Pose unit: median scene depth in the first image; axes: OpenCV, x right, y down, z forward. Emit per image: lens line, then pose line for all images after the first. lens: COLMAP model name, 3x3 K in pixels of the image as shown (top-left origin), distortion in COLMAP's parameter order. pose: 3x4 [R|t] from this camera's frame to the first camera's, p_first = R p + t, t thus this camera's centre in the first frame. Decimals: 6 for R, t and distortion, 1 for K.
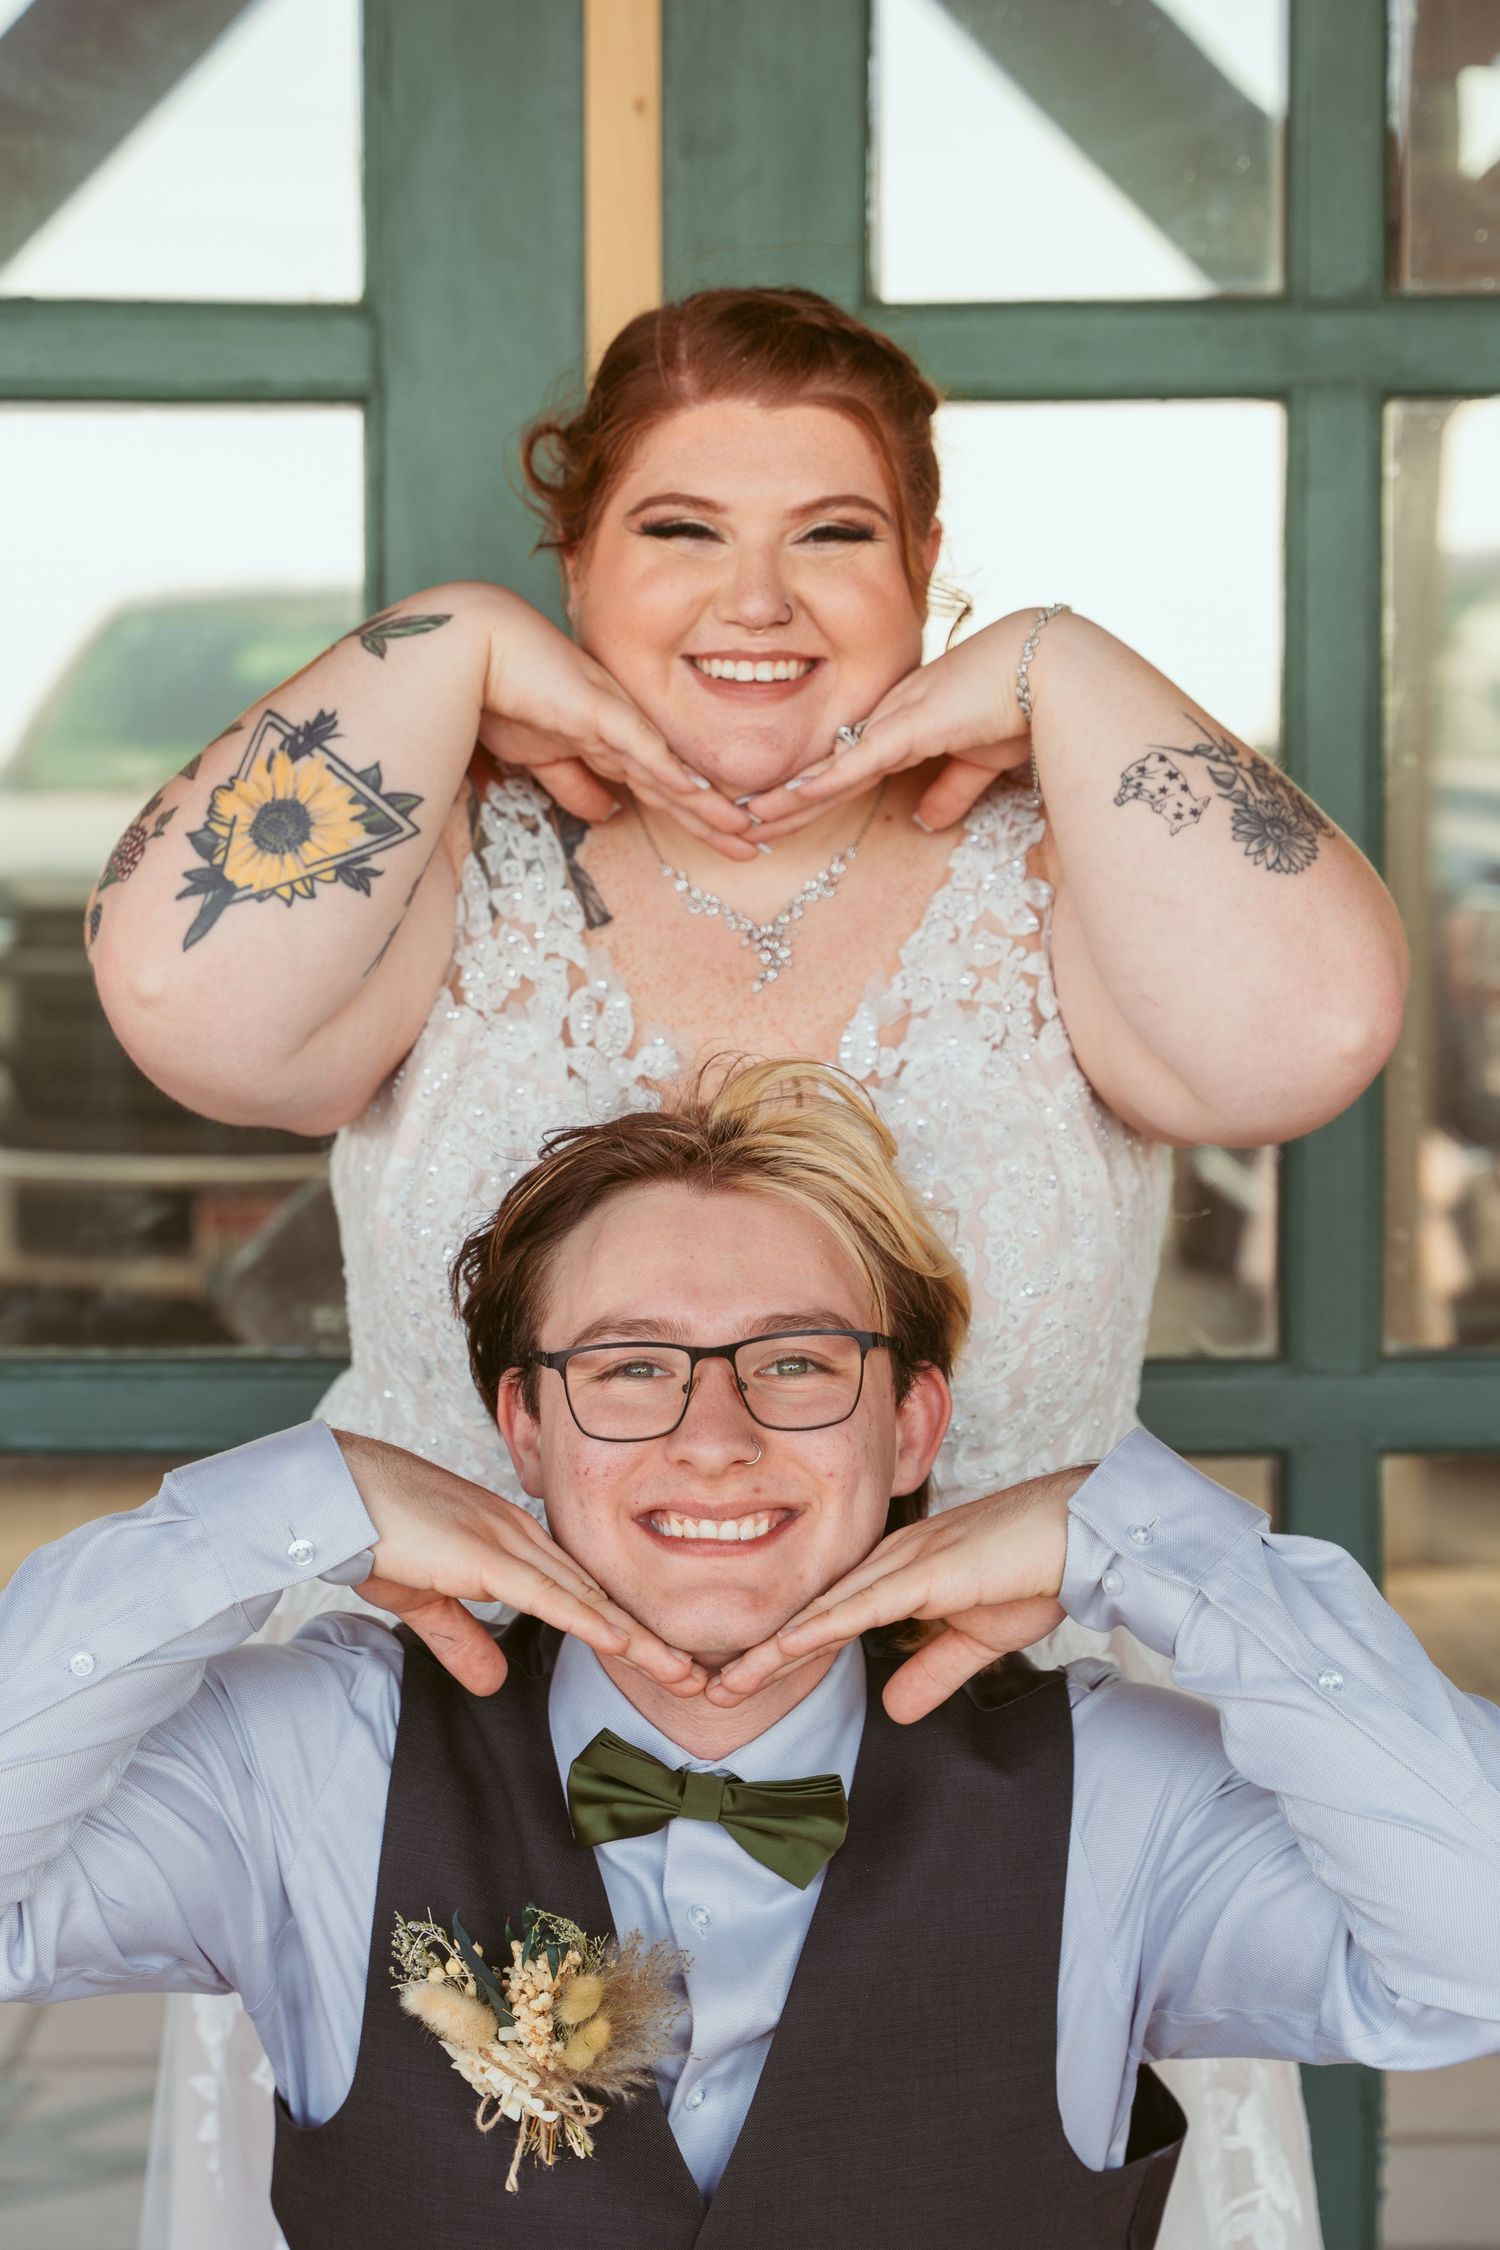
lens RADIAL K [[3804.5, 0, 728.5], [0, 3804.5, 1045.6], [0, 0, 1]] dist [0.010632, 0.000000]
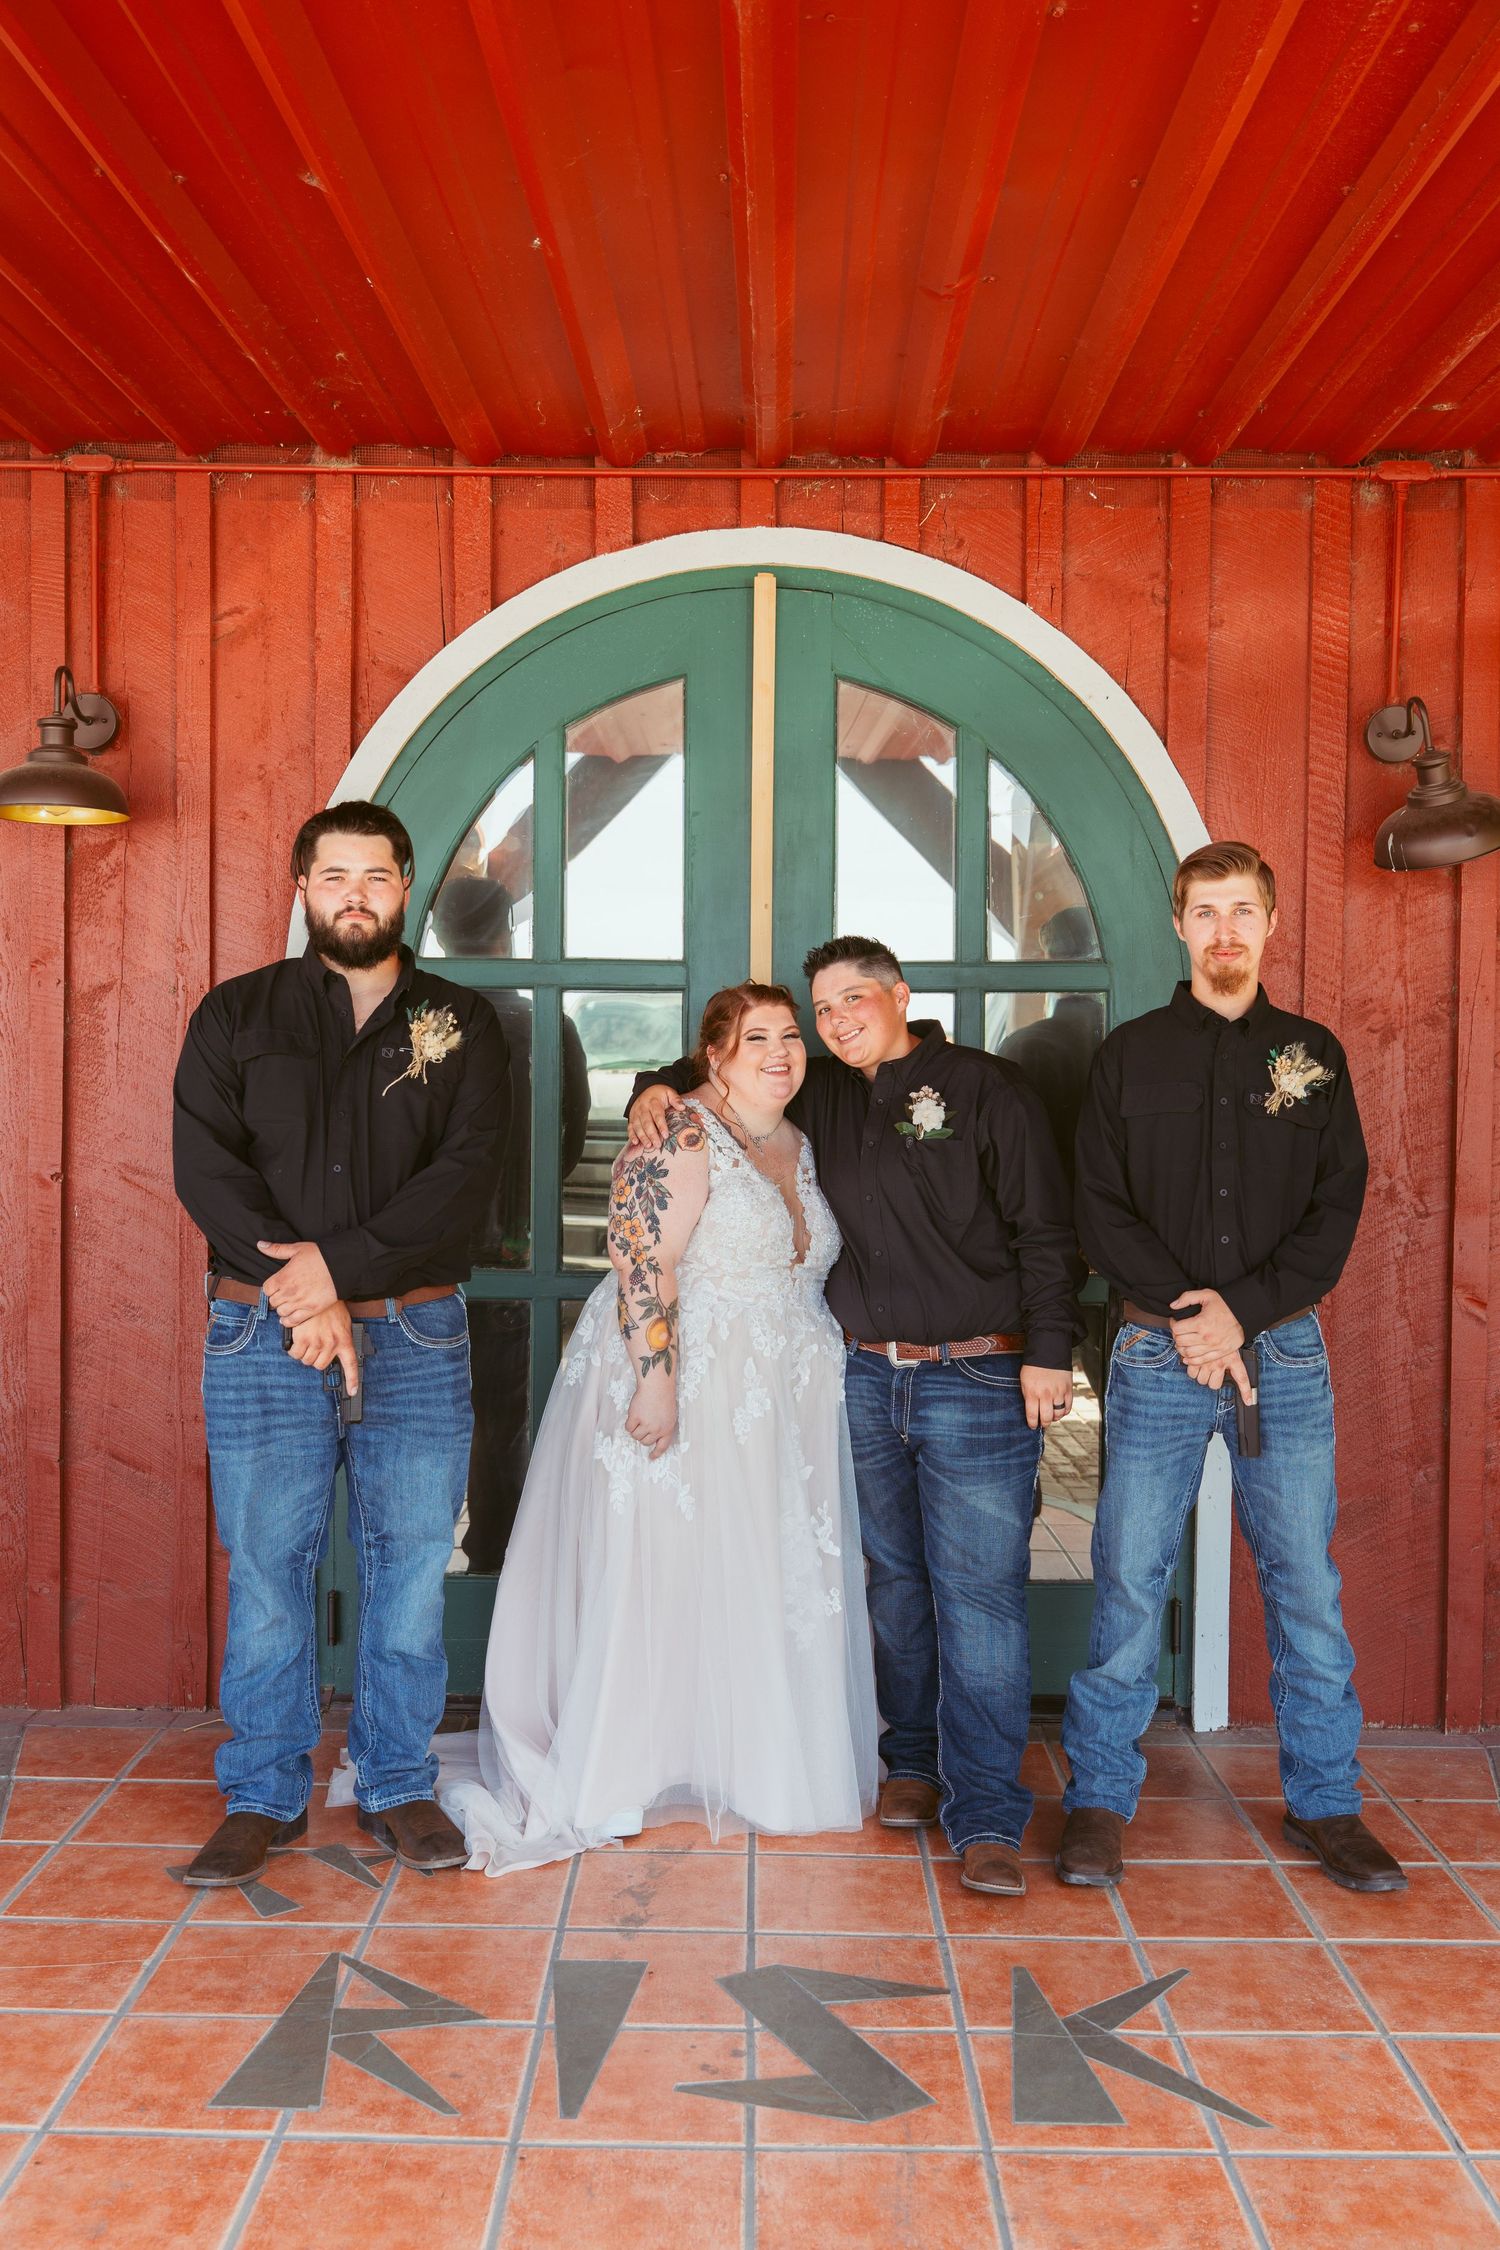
lens RADIAL K [[1922.6, 0, 741.0], [0, 1922.6, 1132.4], [0, 0, 1]] dist [-0.024386, 0.001609]
pose [[0.999806, 0.009711, -0.017163, -0.014250], [-0.010127, 0.999653, -0.024328, -0.001250], [0.016921, 0.024497, 0.999557, -0.714972]]
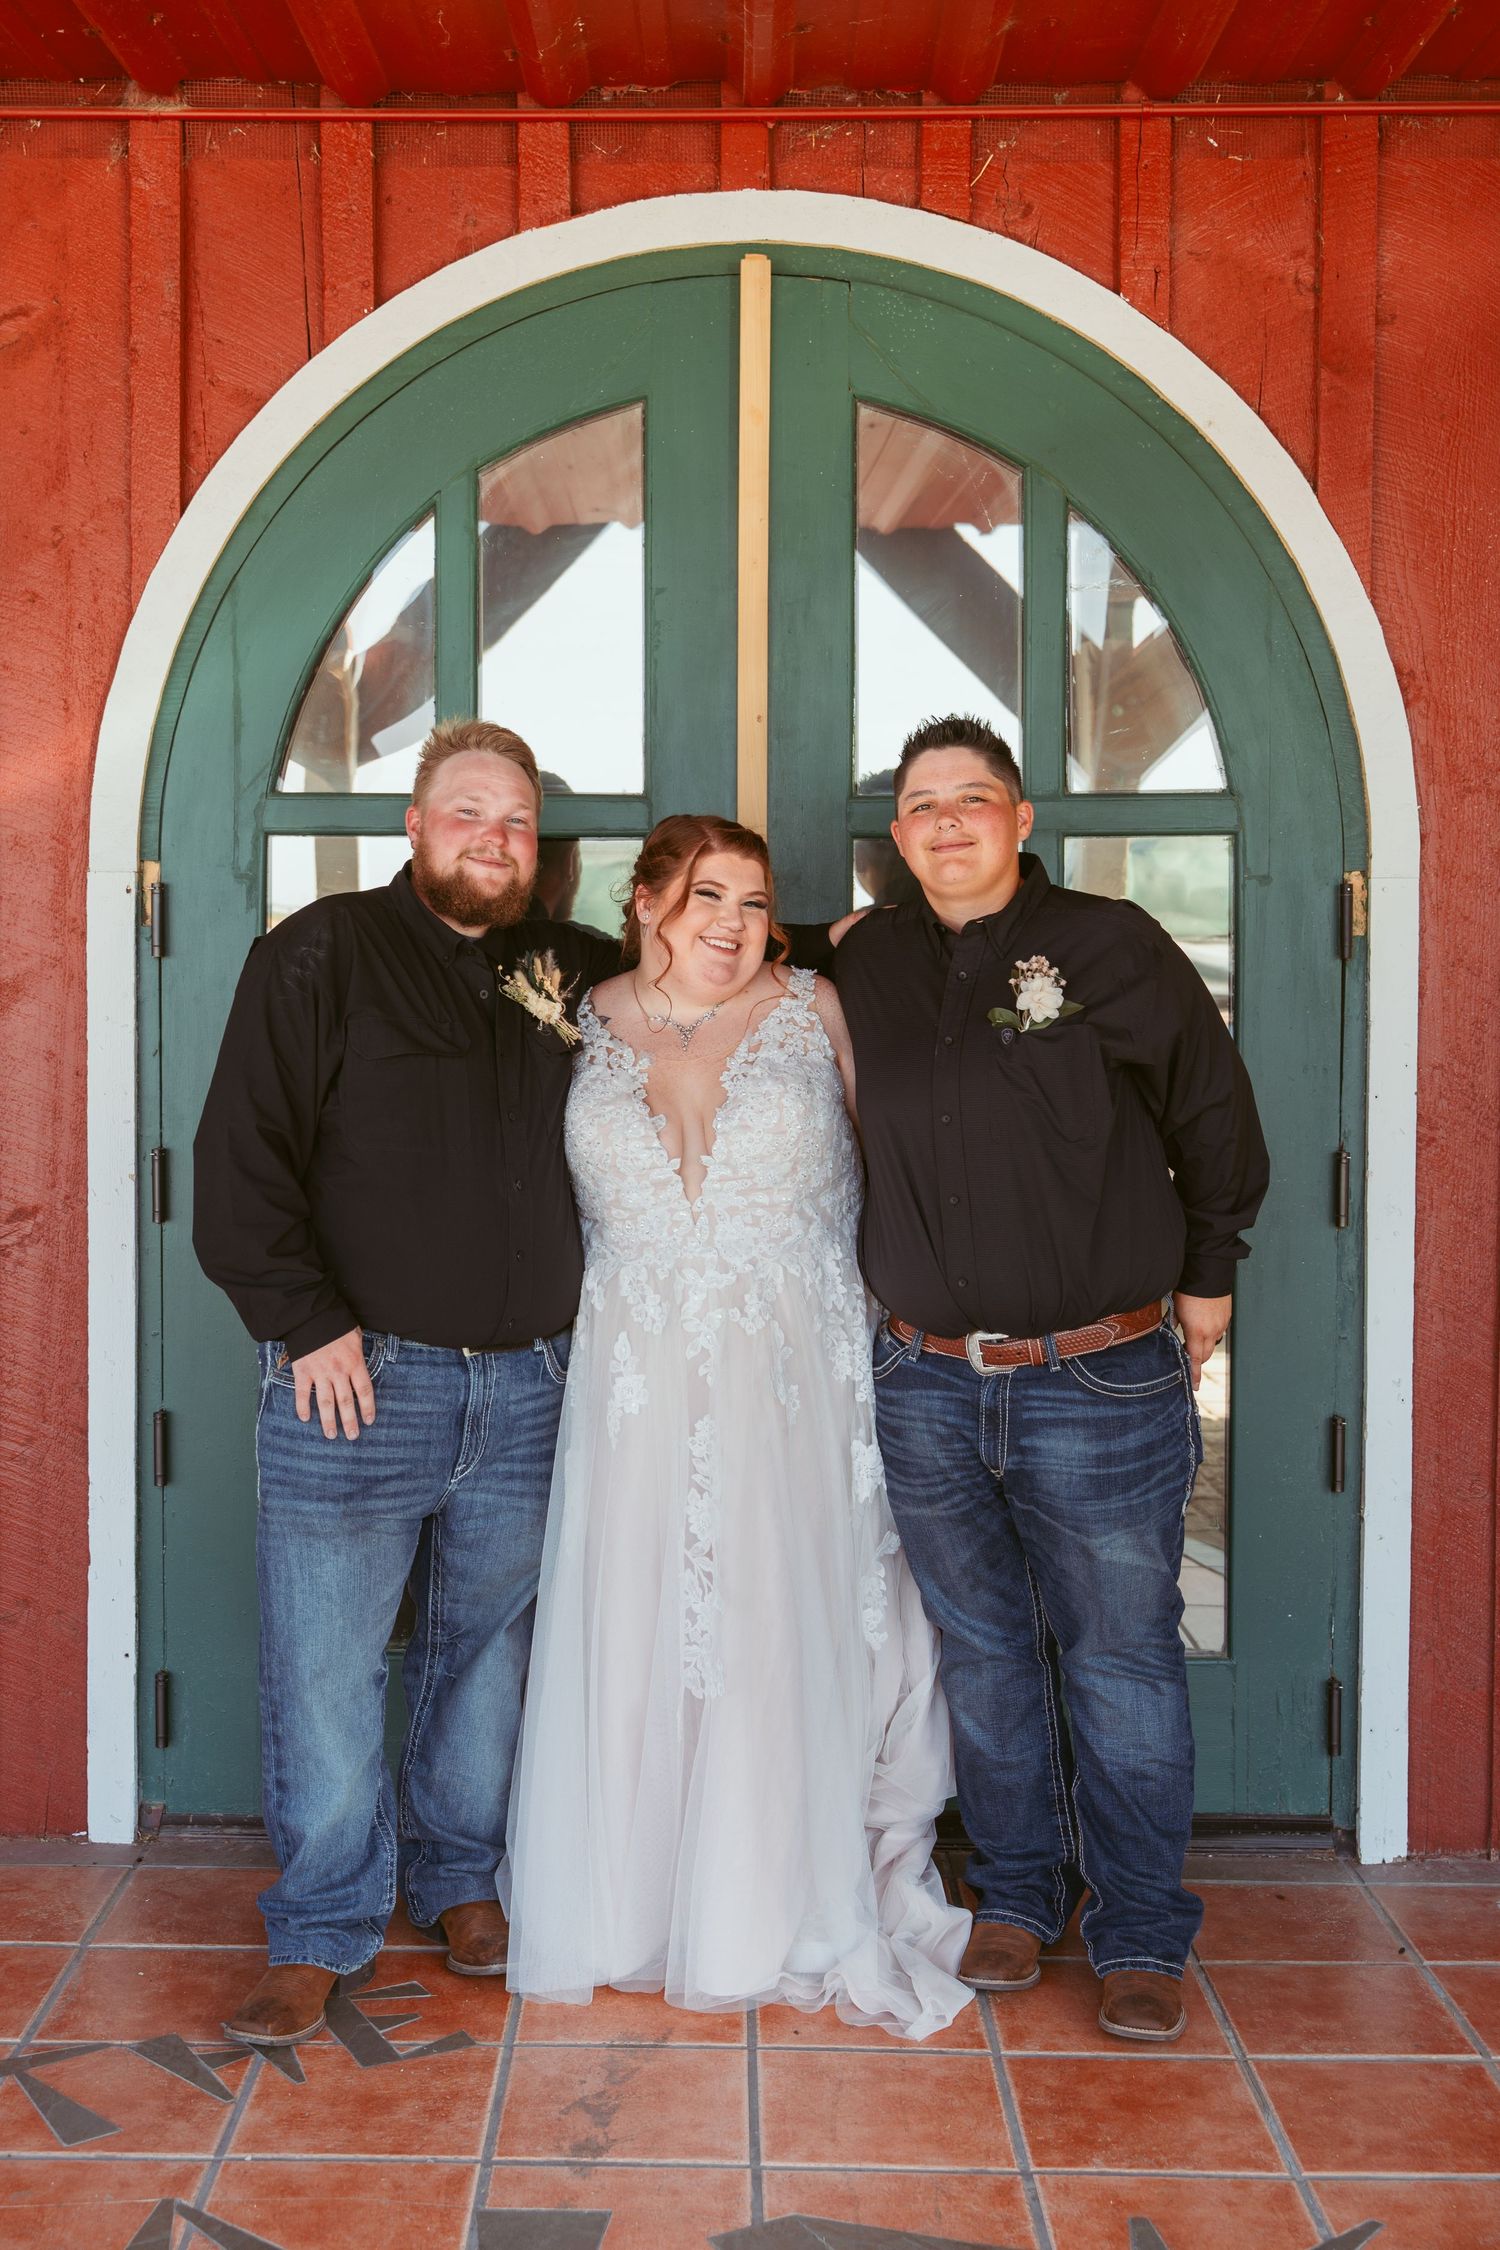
lens RADIAL K [[2513.2, 0, 673.8], [0, 2513.2, 1041.6], [0, 0, 1]] dist [-0.013458, 0.000000]
pose [[0.999687, 0.004601, -0.024578, -0.037262], [-0.005113, 0.999771, -0.020784, -0.003942], [0.024477, 0.020903, 0.999482, -0.613502]]
